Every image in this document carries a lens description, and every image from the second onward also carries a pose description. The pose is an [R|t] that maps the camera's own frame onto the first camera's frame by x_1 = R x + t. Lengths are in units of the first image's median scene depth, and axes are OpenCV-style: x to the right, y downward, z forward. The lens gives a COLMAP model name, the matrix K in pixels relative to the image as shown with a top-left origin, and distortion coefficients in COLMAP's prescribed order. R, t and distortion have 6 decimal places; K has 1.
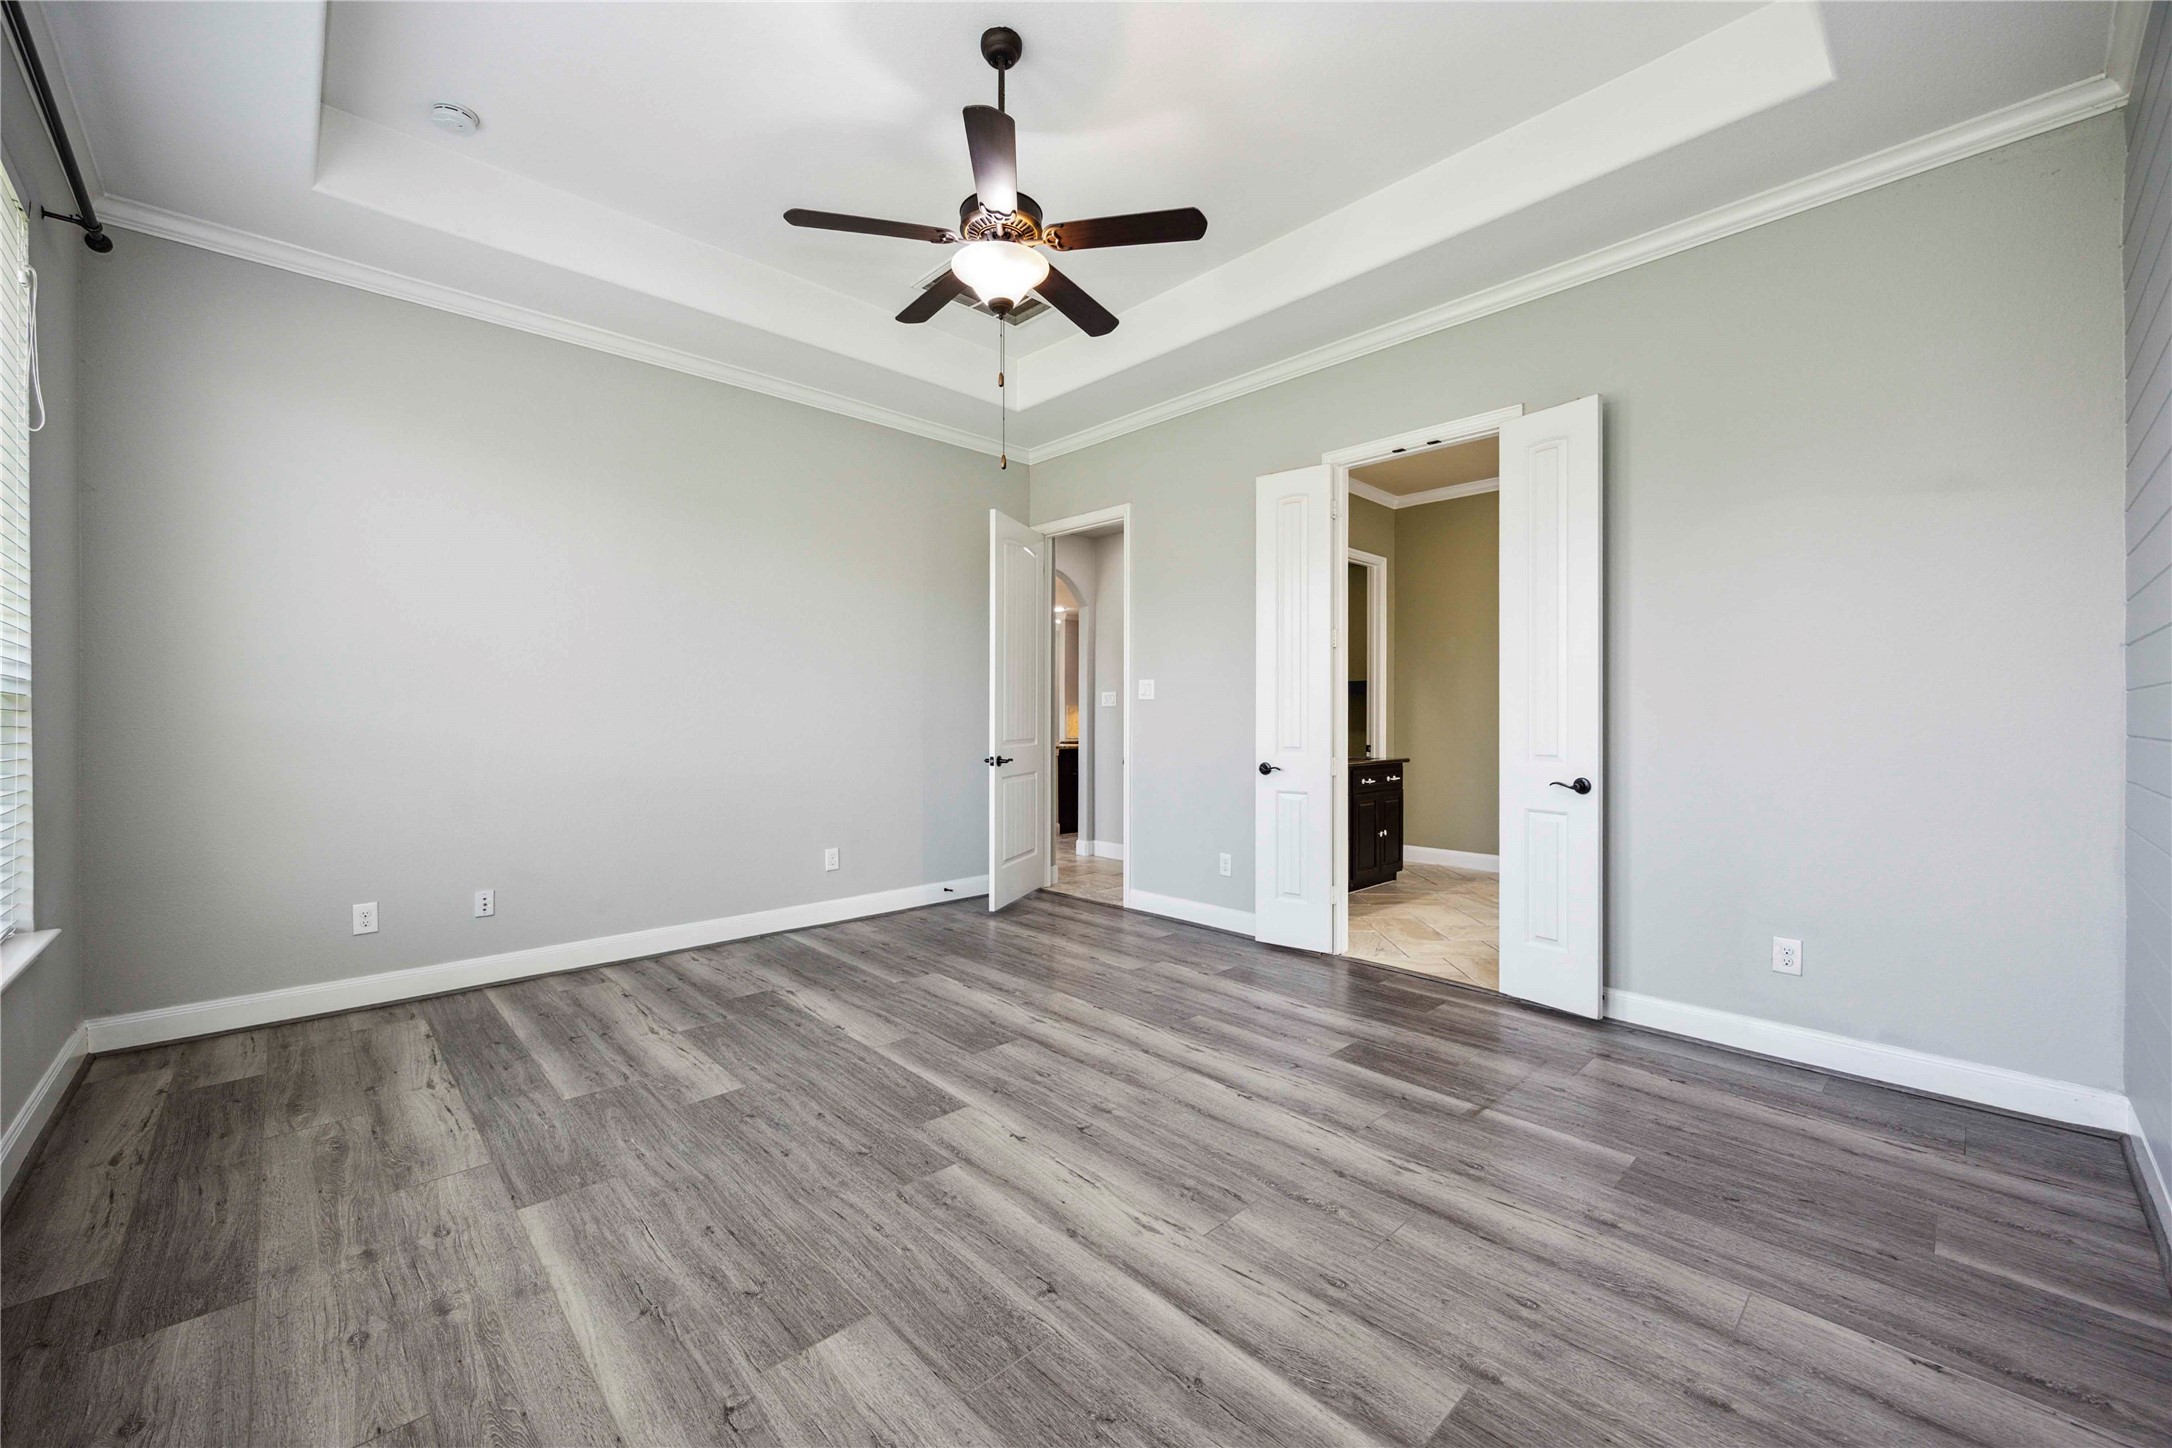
lens RADIAL K [[851.8, 0, 1088.8], [0, 851.8, 716.1], [0, 0, 1]] dist [-0.001094, -0.000074]
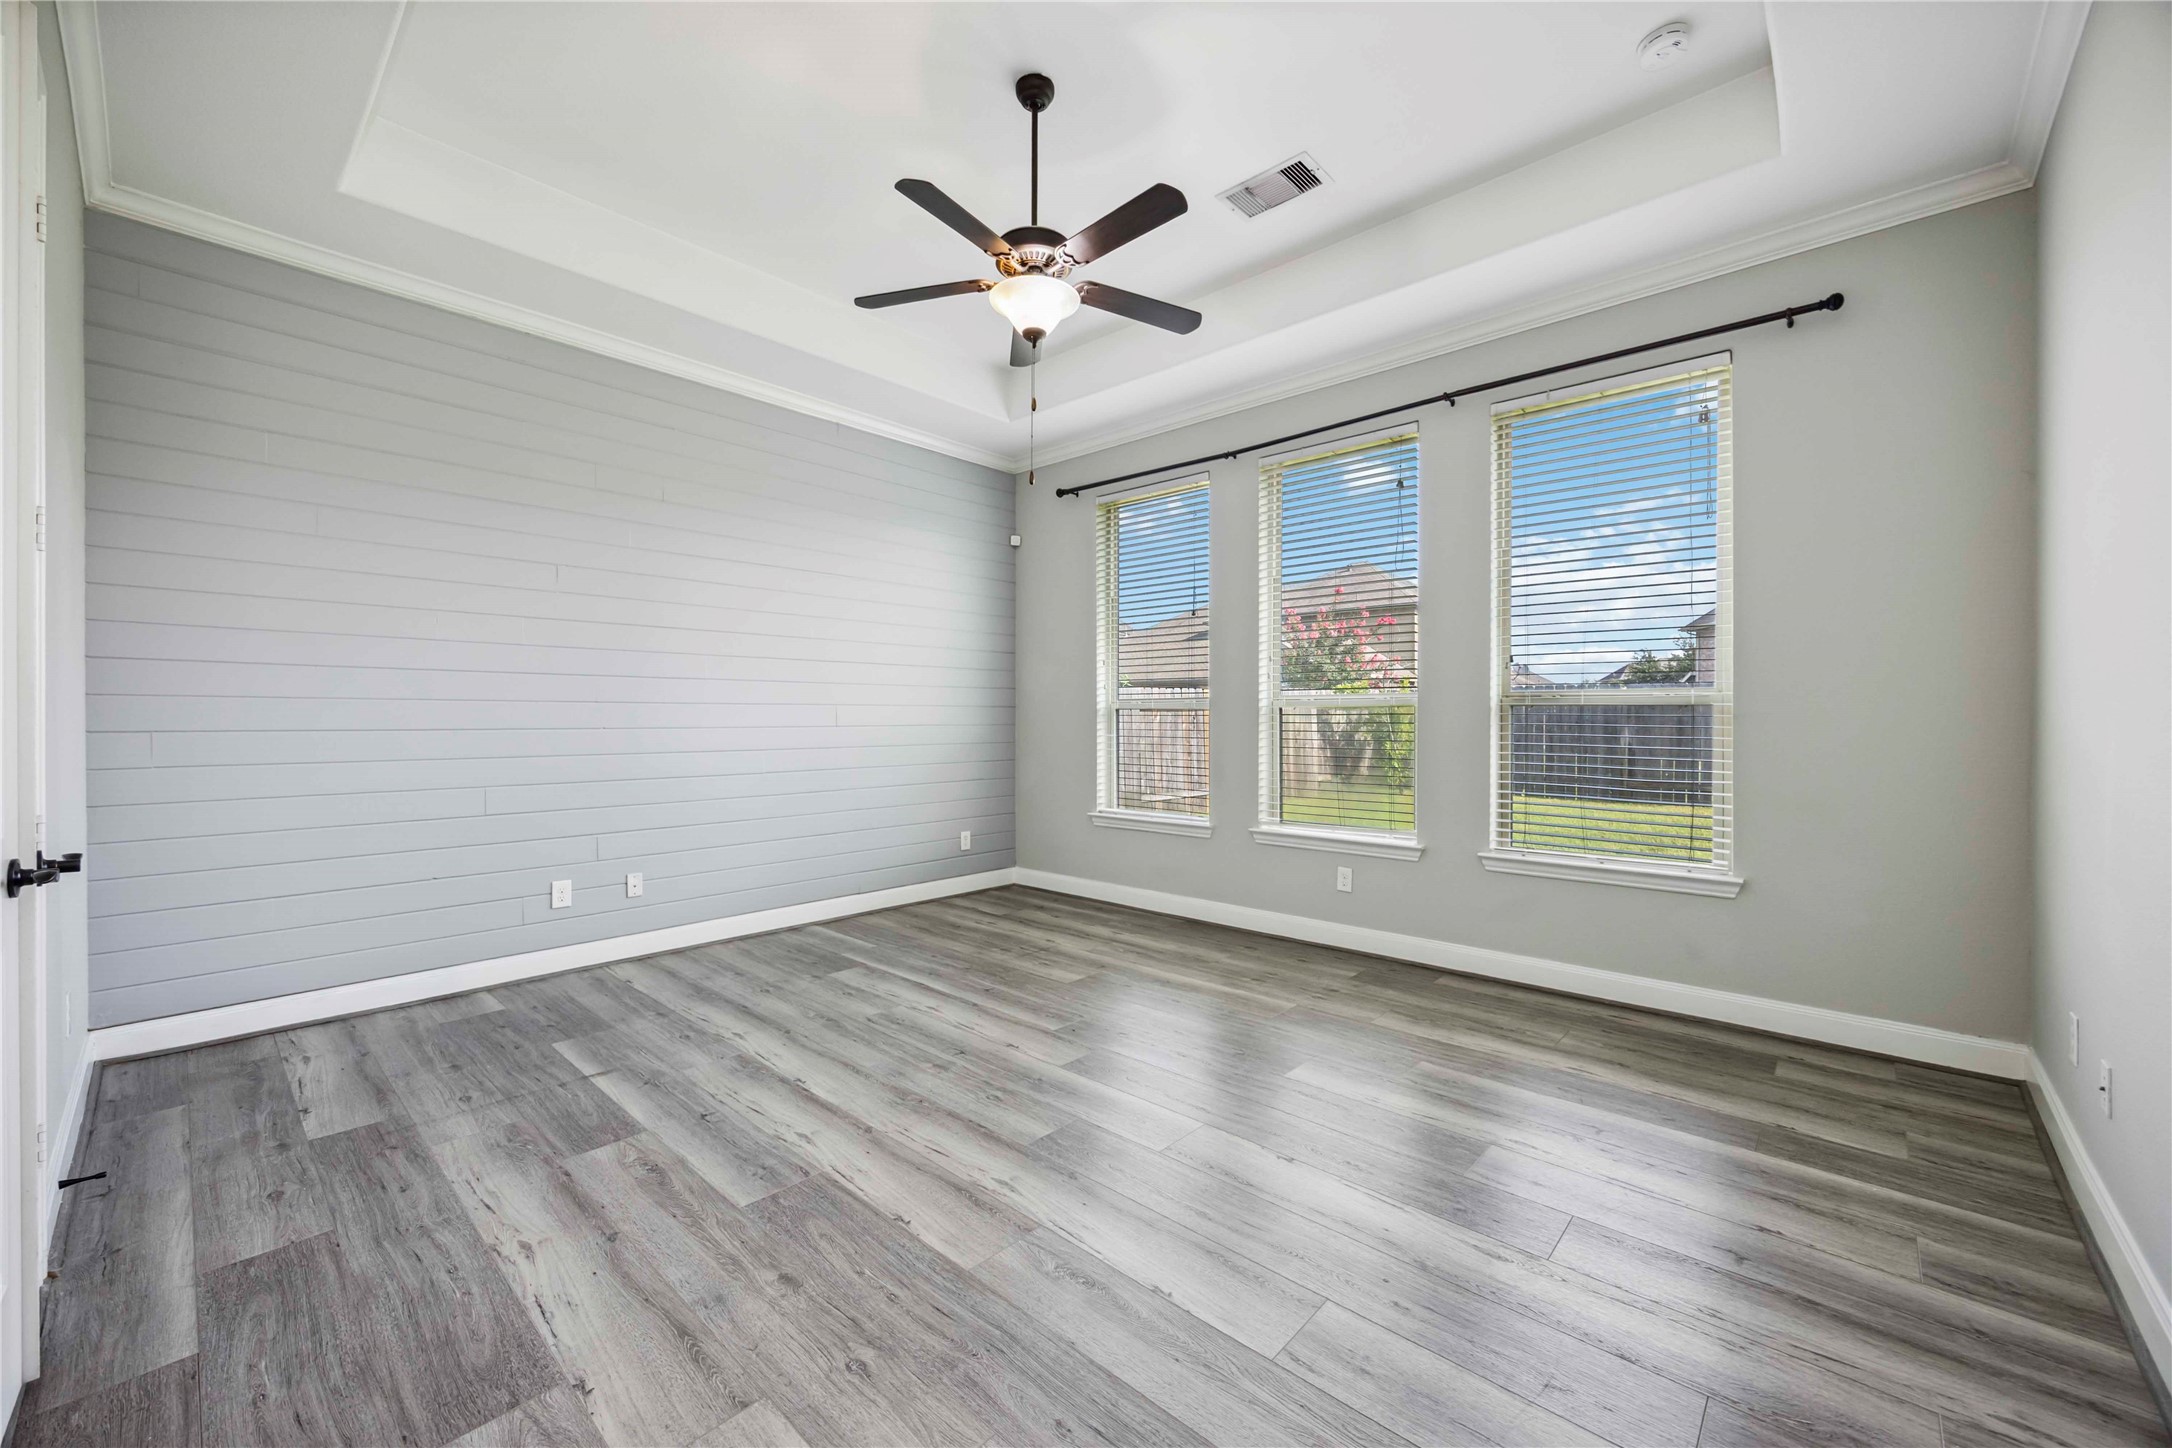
lens RADIAL K [[851.8, 0, 1088.8], [0, 851.8, 716.1], [0, 0, 1]] dist [-0.001094, -0.000074]
pose [[-0.997360, -0.001567, -0.072601, -0.103927], [-0.001143, 0.999982, -0.005878, 0.003733], [0.072609, -0.005780, -0.997344, 2.280650]]
